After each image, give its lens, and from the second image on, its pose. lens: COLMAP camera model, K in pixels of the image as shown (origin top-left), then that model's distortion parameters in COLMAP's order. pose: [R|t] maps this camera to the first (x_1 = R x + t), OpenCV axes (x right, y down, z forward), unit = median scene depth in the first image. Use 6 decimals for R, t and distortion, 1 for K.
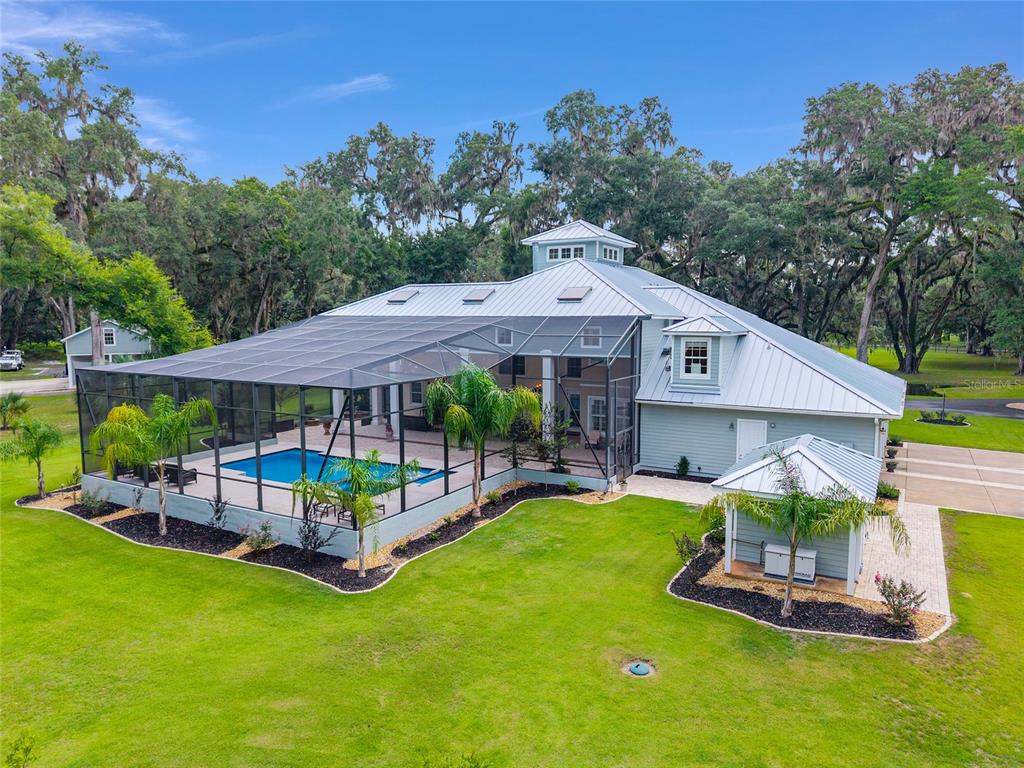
lens RADIAL K [[688.5, 0, 509.3], [0, 688.5, 381.1], [0, 0, 1]] dist [0.004090, 0.001107]
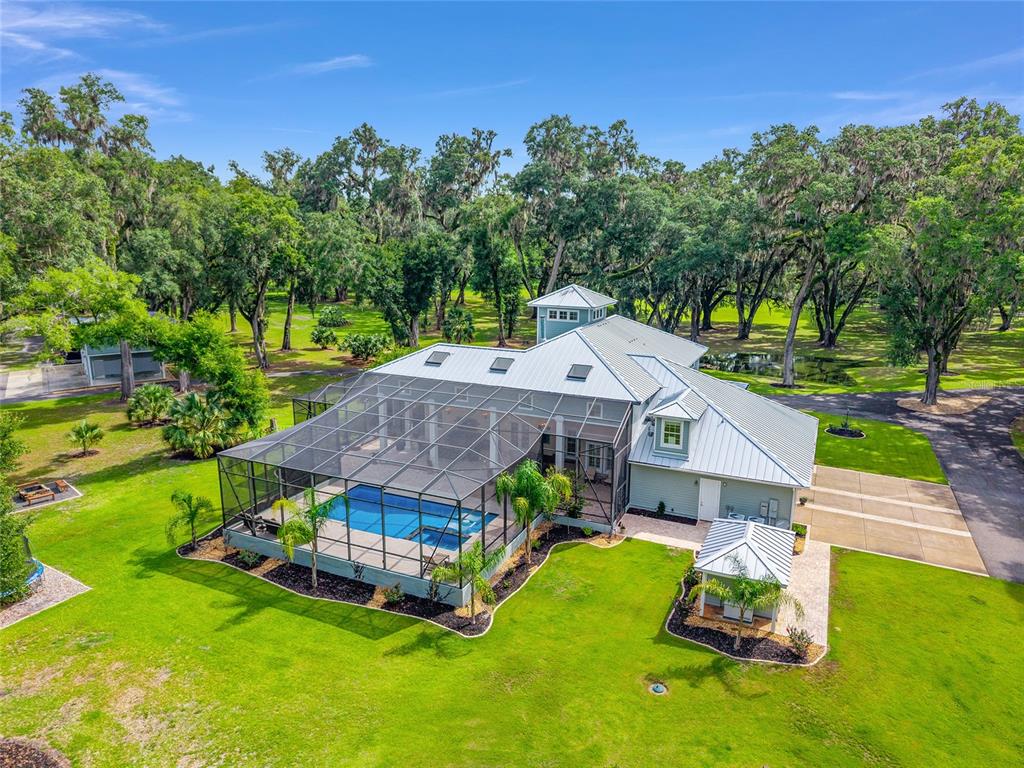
lens RADIAL K [[688.5, 0, 509.3], [0, 688.5, 381.1], [0, 0, 1]] dist [0.004090, 0.001107]
pose [[0.995927, -0.010442, 0.089558, -0.218249], [-0.000355, 0.992810, 0.119702, -0.369177], [-0.090164, -0.119246, 0.988762, -0.401922]]
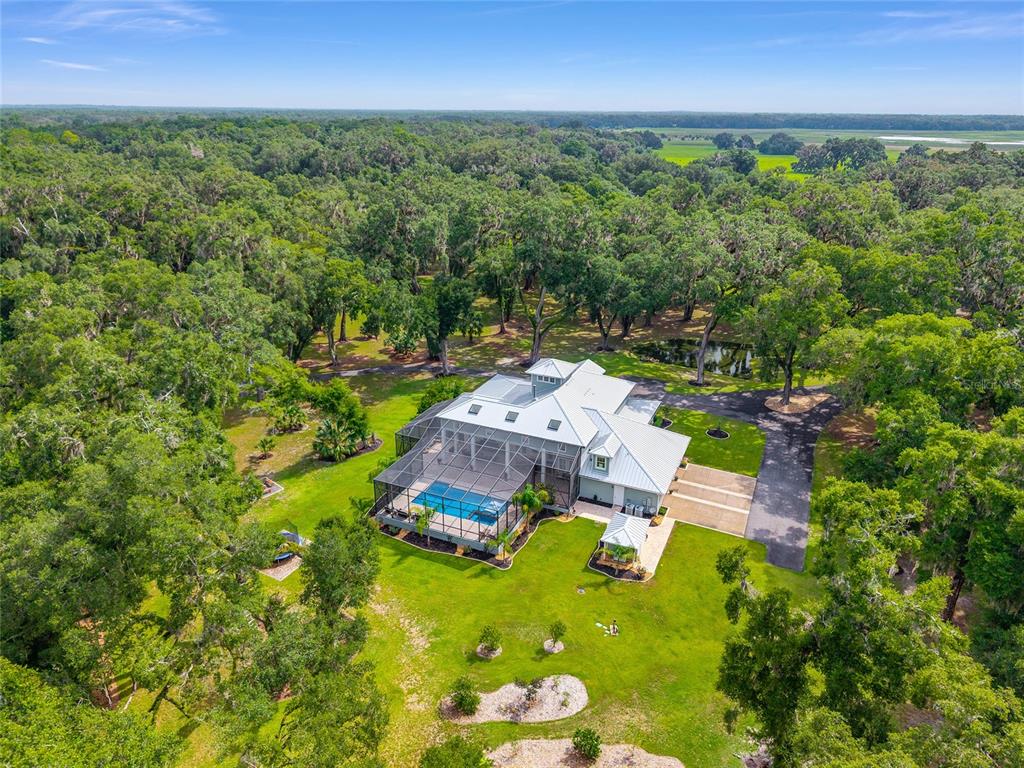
lens RADIAL K [[684.4, 0, 512.0], [0, 684.4, 384.0], [0, 0, 1]] dist [0.040815, -0.038608]
pose [[0.993766, -0.027873, 0.107945, -0.435402], [-0.003594, 0.959729, 0.280904, -1.314876], [-0.111427, -0.279541, 0.953646, -1.748292]]
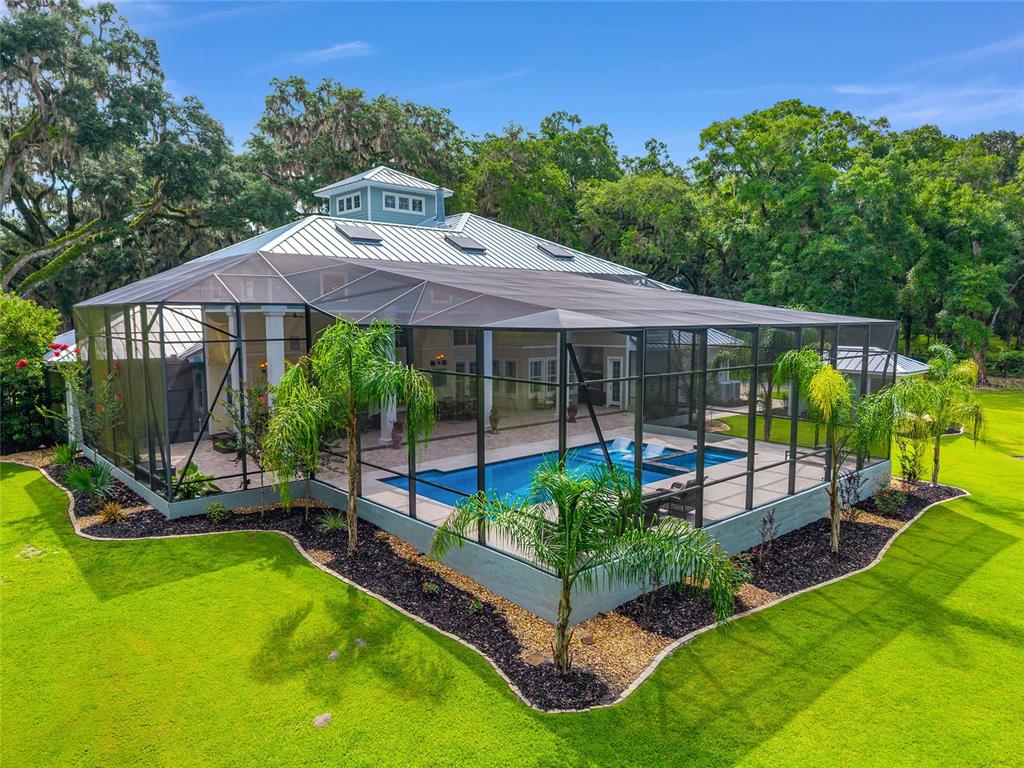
lens RADIAL K [[684.4, 0, 512.0], [0, 684.4, 384.0], [0, 0, 1]] dist [0.040815, -0.038608]
pose [[0.305563, -0.095477, 0.947373, -1.207294], [0.088801, 0.993481, 0.071482, -0.019859], [-0.948022, 0.062285, 0.312050, 1.065775]]
